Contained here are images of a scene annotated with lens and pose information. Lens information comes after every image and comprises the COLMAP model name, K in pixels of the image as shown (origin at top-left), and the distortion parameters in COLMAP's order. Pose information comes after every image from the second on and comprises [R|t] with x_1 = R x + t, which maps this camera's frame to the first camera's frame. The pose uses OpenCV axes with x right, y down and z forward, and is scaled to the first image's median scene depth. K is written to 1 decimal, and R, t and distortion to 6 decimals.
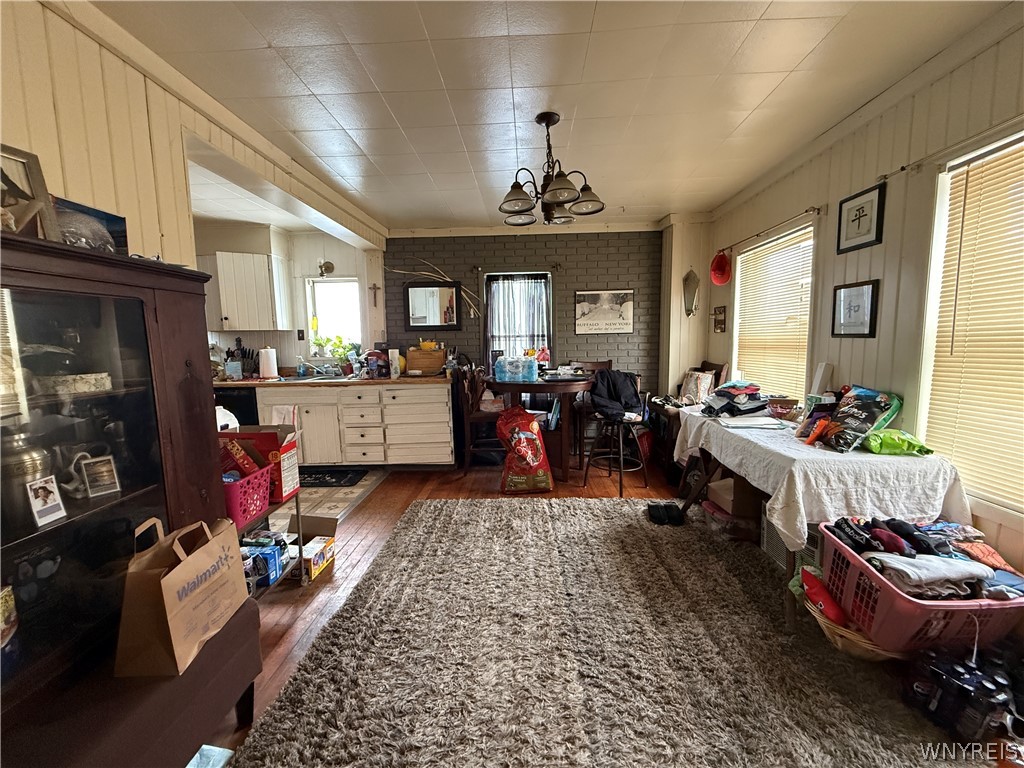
lens RADIAL K [[407.2, 0, 509.5], [0, 407.2, 383.0], [0, 0, 1]] dist [0.000864, 0.000148]
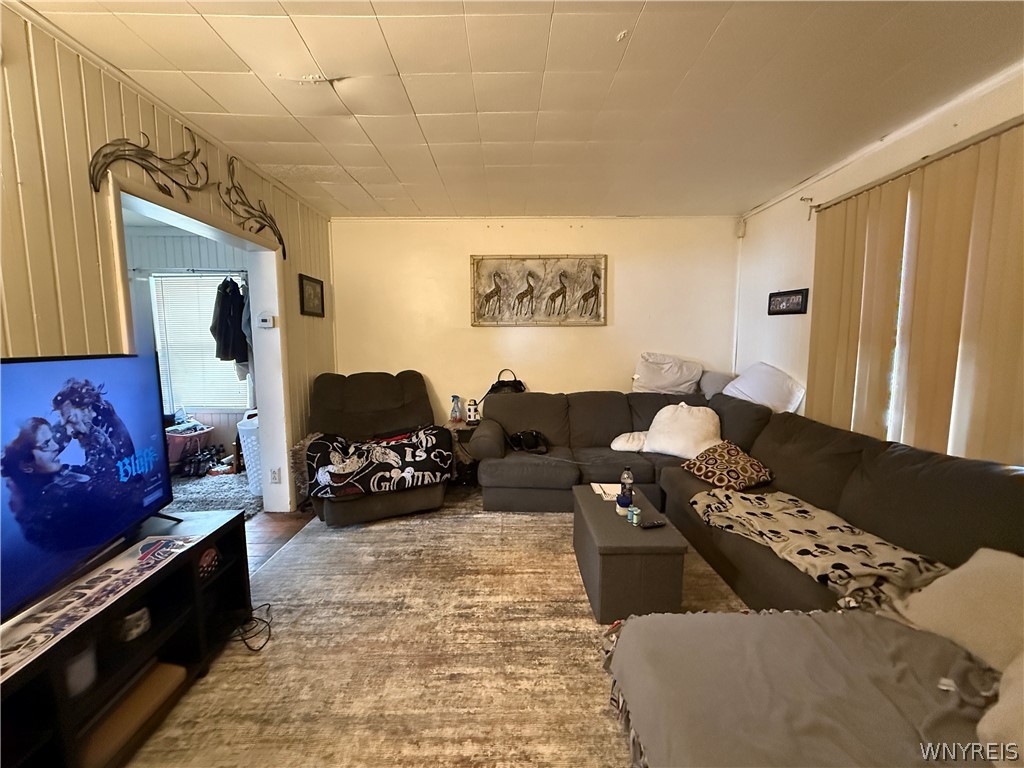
lens RADIAL K [[407.2, 0, 509.5], [0, 407.2, 383.0], [0, 0, 1]] dist [0.000864, 0.000148]
pose [[-0.051116, -0.082323, 0.995294, -1.062103], [0.106883, 0.990422, 0.087410, 0.084271], [-0.992957, 0.110848, -0.041827, -0.662841]]
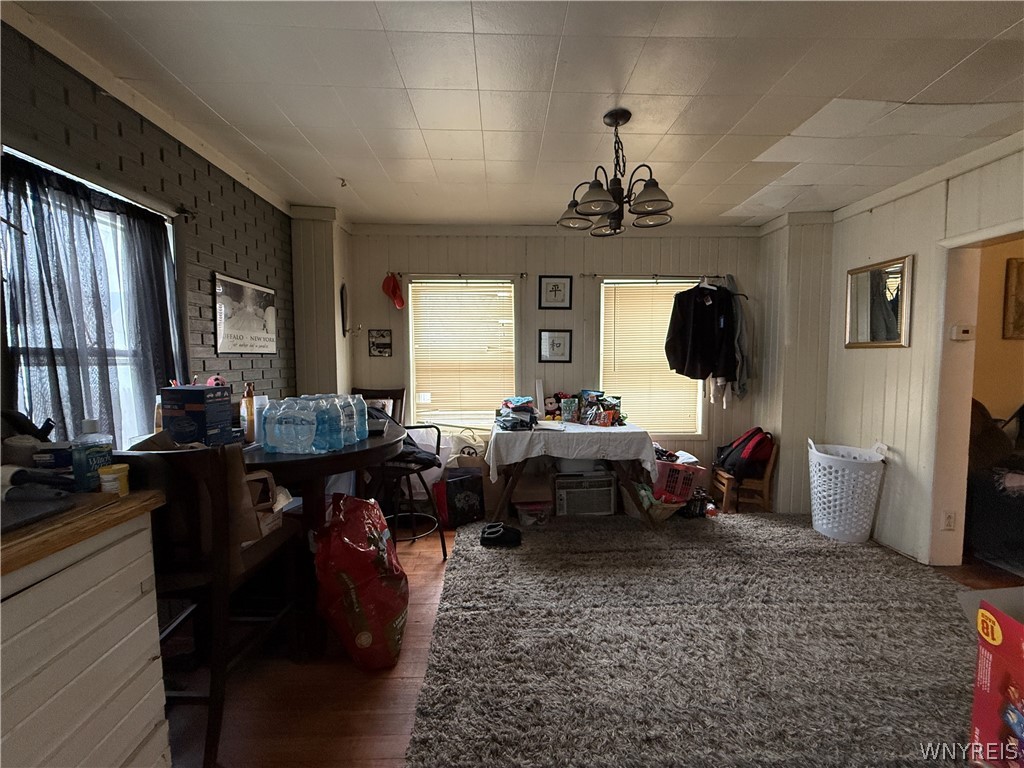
lens RADIAL K [[407.2, 0, 509.5], [0, 407.2, 383.0], [0, 0, 1]] dist [0.000864, 0.000148]
pose [[-0.065477, -0.043518, 0.996905, -0.707224], [0.105361, 0.993162, 0.050274, -0.120864], [-0.992276, 0.108327, -0.060444, 1.182156]]
